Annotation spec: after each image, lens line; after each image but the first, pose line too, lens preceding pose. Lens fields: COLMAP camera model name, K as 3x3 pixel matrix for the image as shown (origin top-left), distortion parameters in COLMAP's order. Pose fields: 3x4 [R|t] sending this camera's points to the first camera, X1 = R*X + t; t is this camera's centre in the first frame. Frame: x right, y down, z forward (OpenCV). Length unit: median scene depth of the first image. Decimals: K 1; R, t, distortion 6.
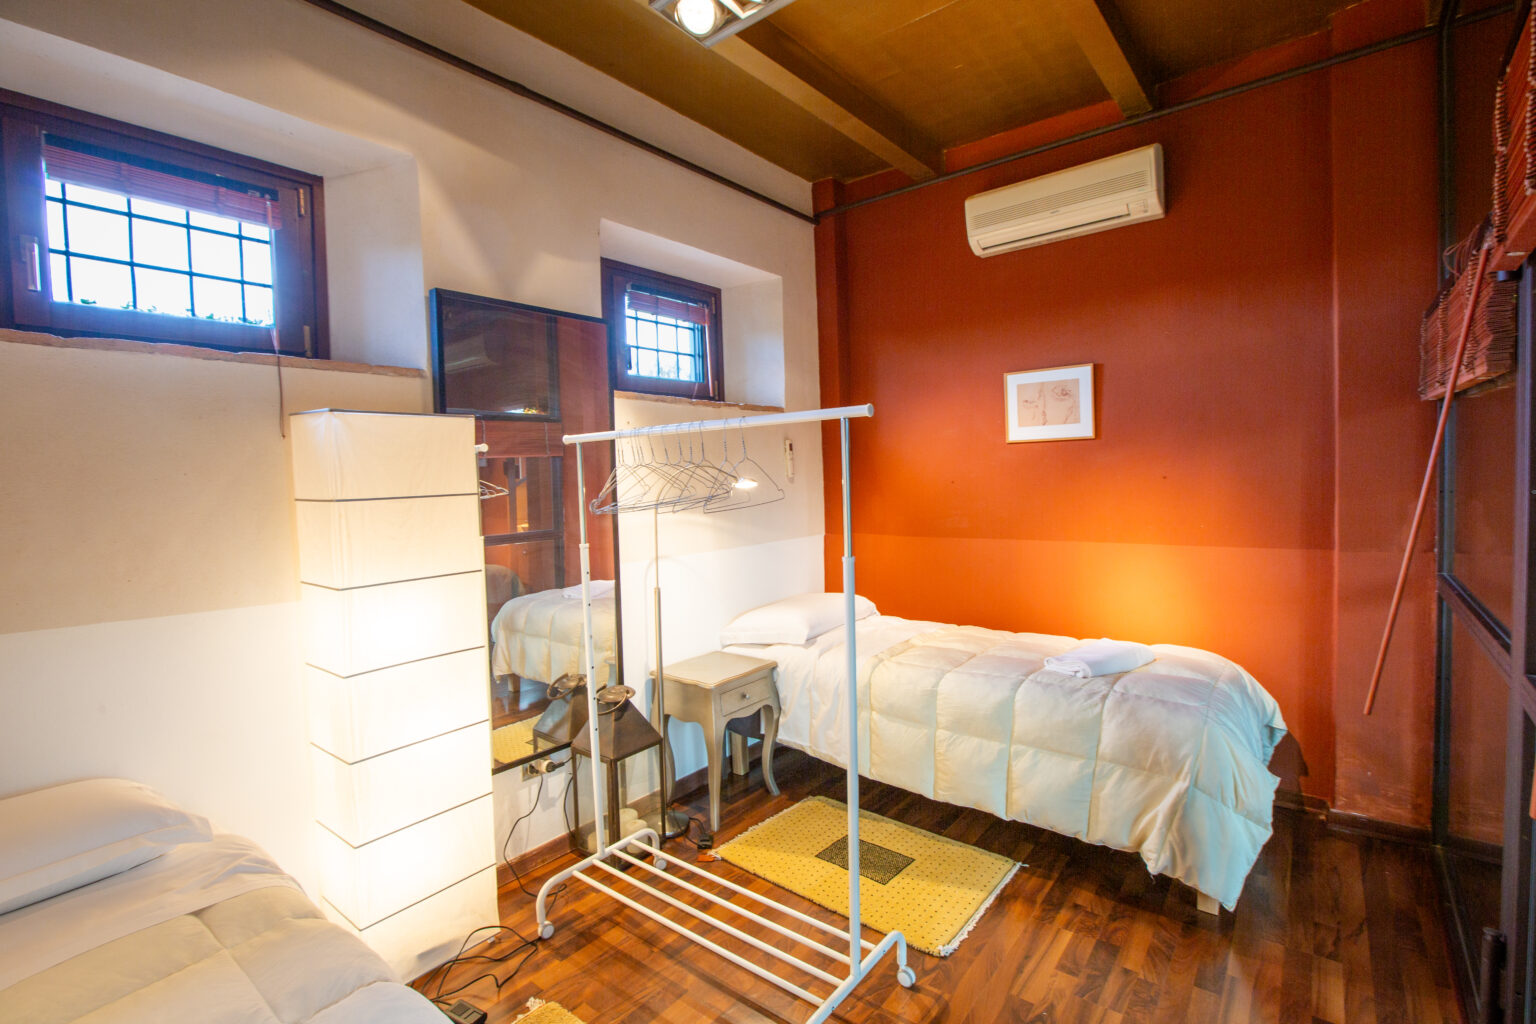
lens RADIAL K [[708.6, 0, 768.0], [0, 708.6, 512.0], [0, 0, 1]] dist [-0.018086, 0.000024]
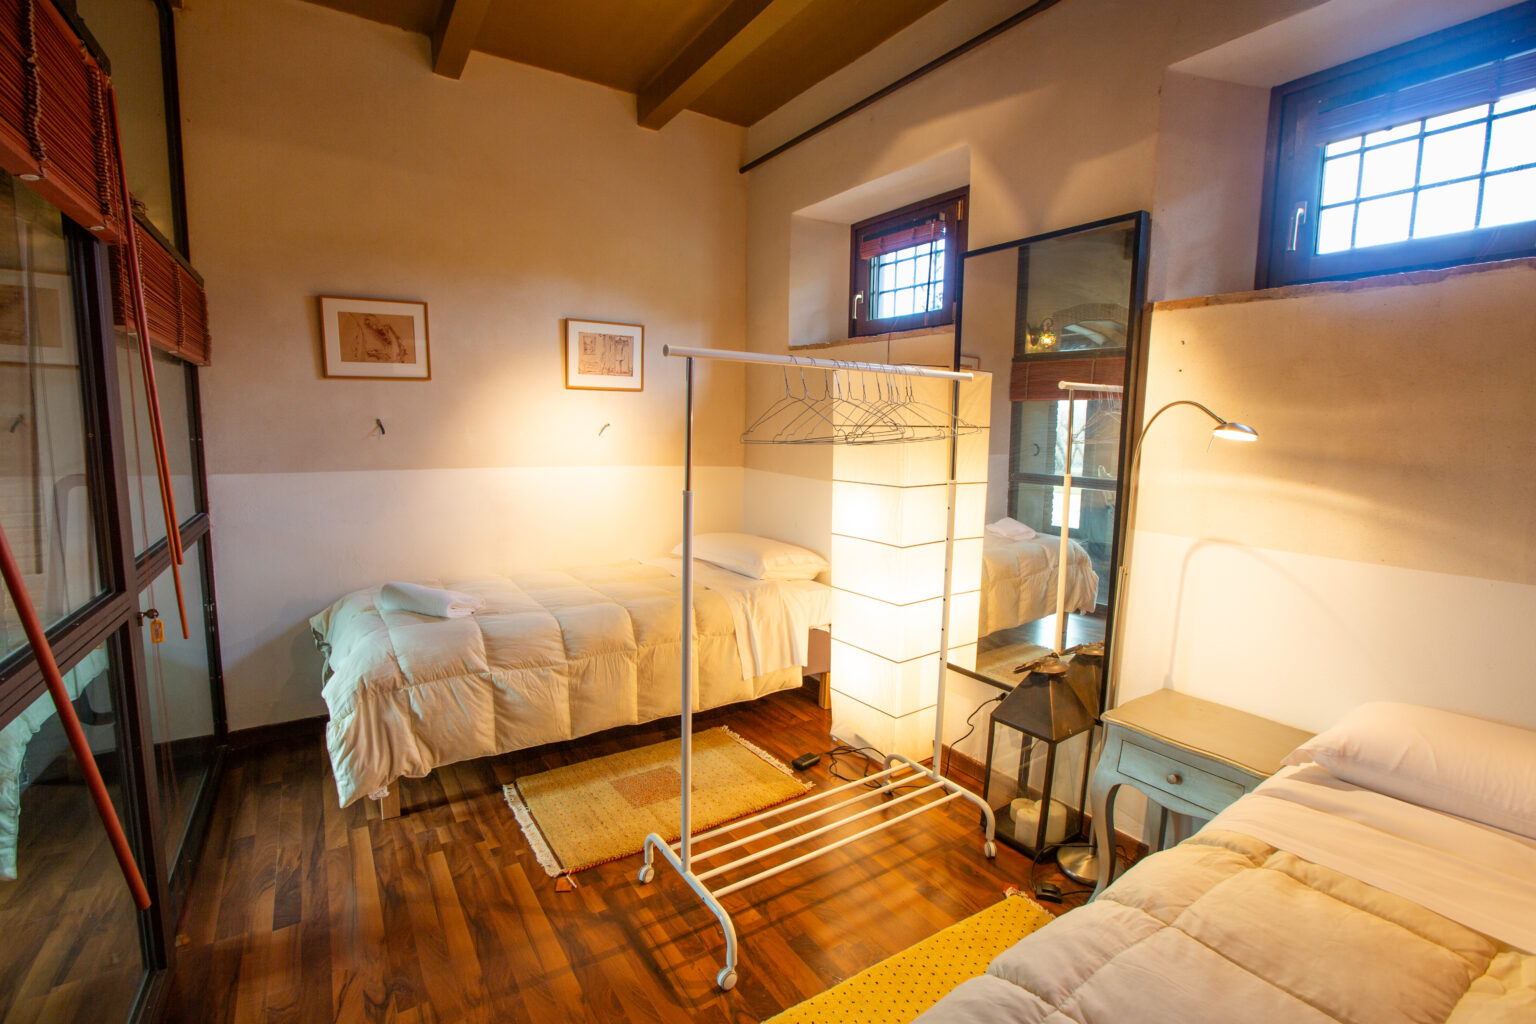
lens RADIAL K [[708.6, 0, 768.0], [0, 708.6, 512.0], [0, 0, 1]] dist [-0.018086, 0.000024]
pose [[-0.306538, 0.144212, -0.940870, 0.700491], [-0.047249, 0.984932, 0.166360, -0.063220], [0.950685, 0.095451, -0.295105, 0.931644]]
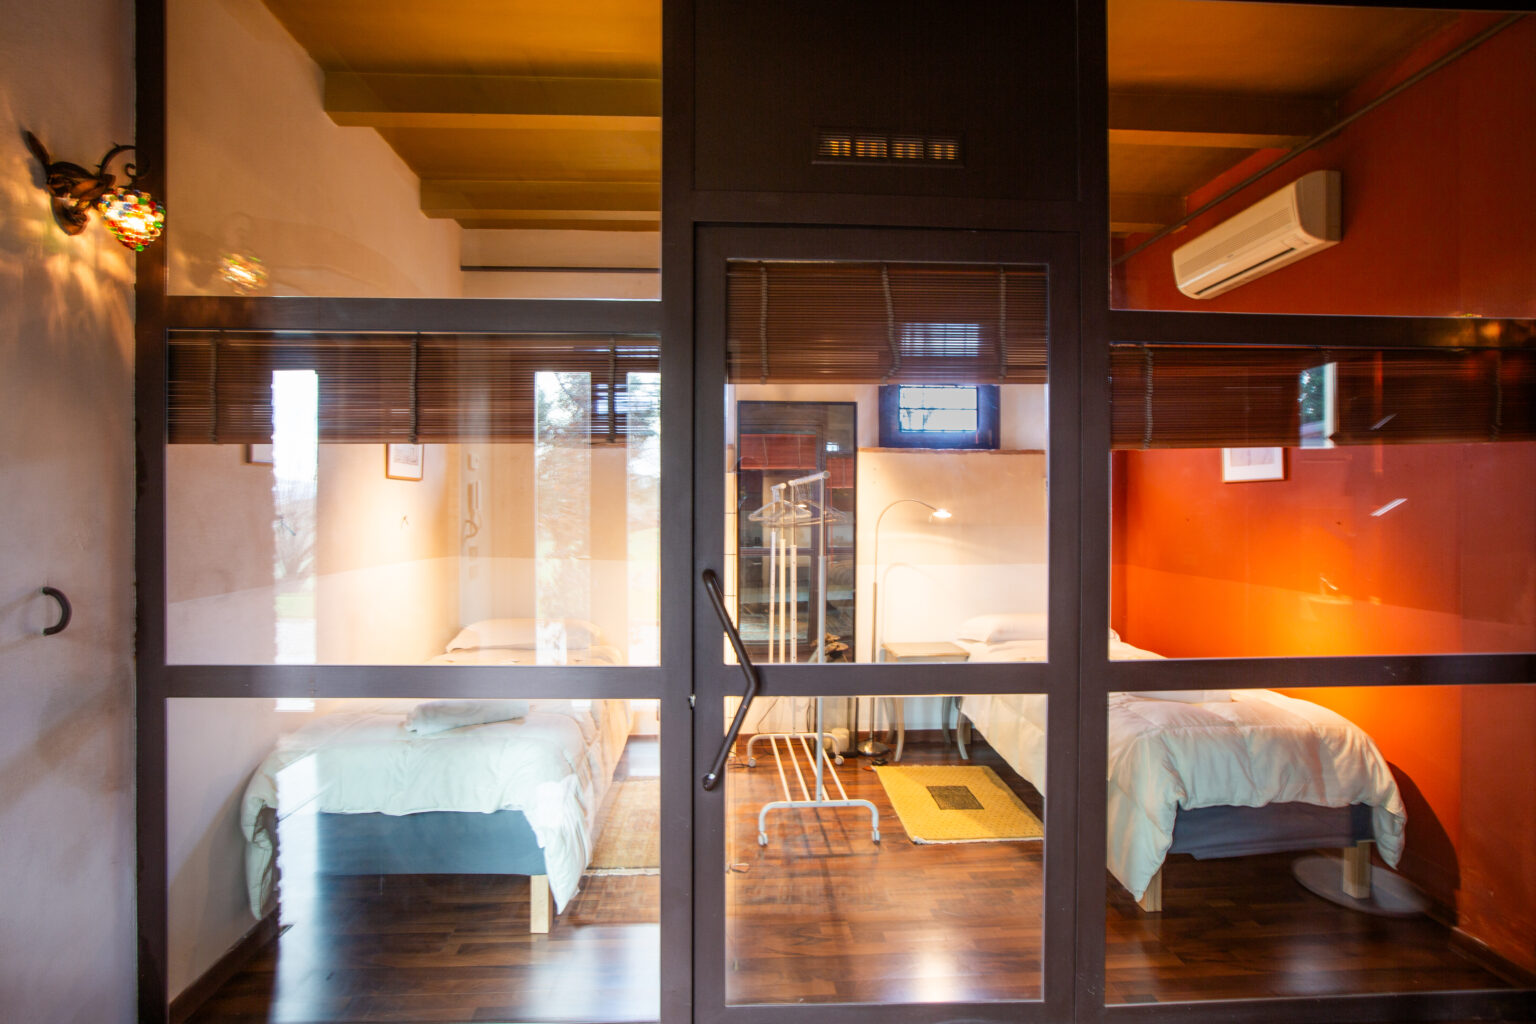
lens RADIAL K [[803.4, 0, 768.0], [0, 803.4, 512.0], [0, 0, 1]] dist [0.035116, 0.000817]
pose [[0.680427, 0.035838, -0.731939, 0.975755], [-0.053946, 0.998543, -0.001257, -0.028060], [0.730828, 0.040341, 0.681369, -0.312324]]
